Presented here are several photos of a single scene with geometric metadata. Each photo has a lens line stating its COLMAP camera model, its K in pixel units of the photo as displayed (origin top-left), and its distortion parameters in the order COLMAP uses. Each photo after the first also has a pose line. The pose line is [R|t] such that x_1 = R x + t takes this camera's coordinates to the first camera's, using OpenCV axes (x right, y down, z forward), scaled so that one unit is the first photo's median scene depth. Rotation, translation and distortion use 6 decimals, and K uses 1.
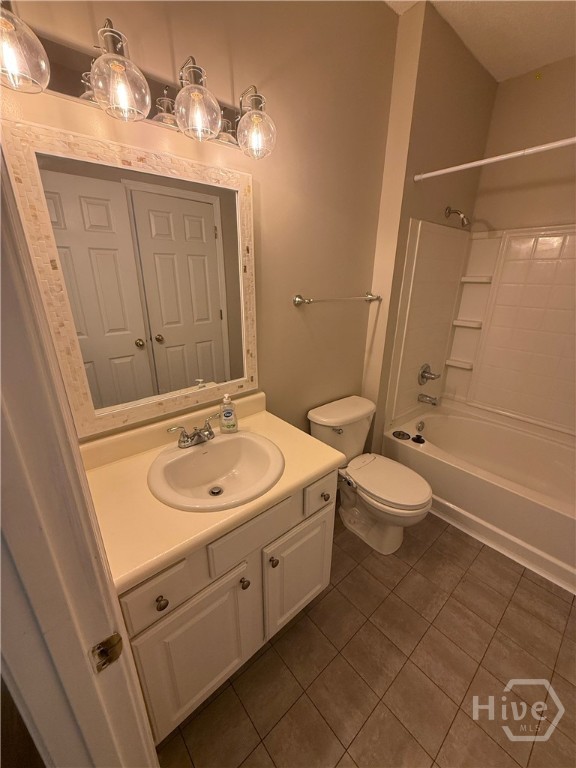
lens RADIAL K [[307.2, 0, 291.4], [0, 307.2, 385.5], [0, 0, 1]] dist [-0.000991, 0.000537]
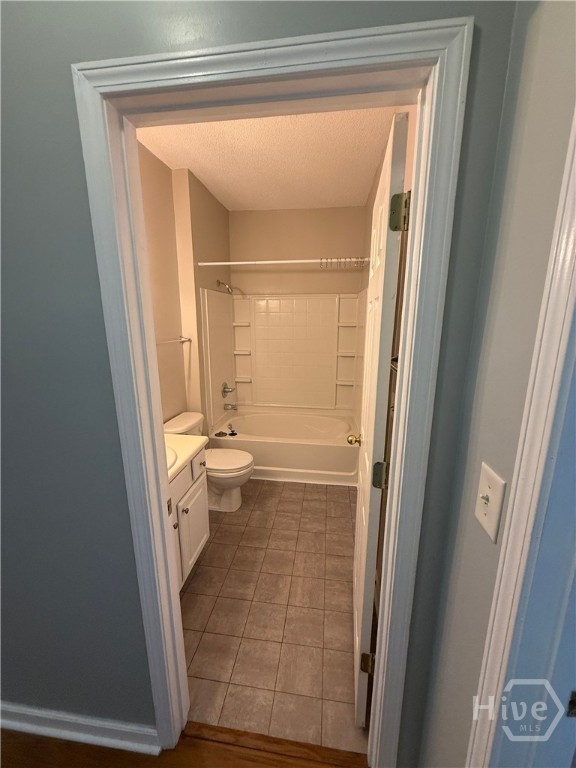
lens RADIAL K [[307.2, 0, 289.0], [0, 307.2, 389.8], [0, 0, 1]] dist [-0.000991, 0.000537]
pose [[0.751167, -0.161170, 0.640134, -0.308042], [0.225674, 0.974006, -0.019586, 0.072089], [-0.620338, 0.159174, 0.768013, -0.334252]]
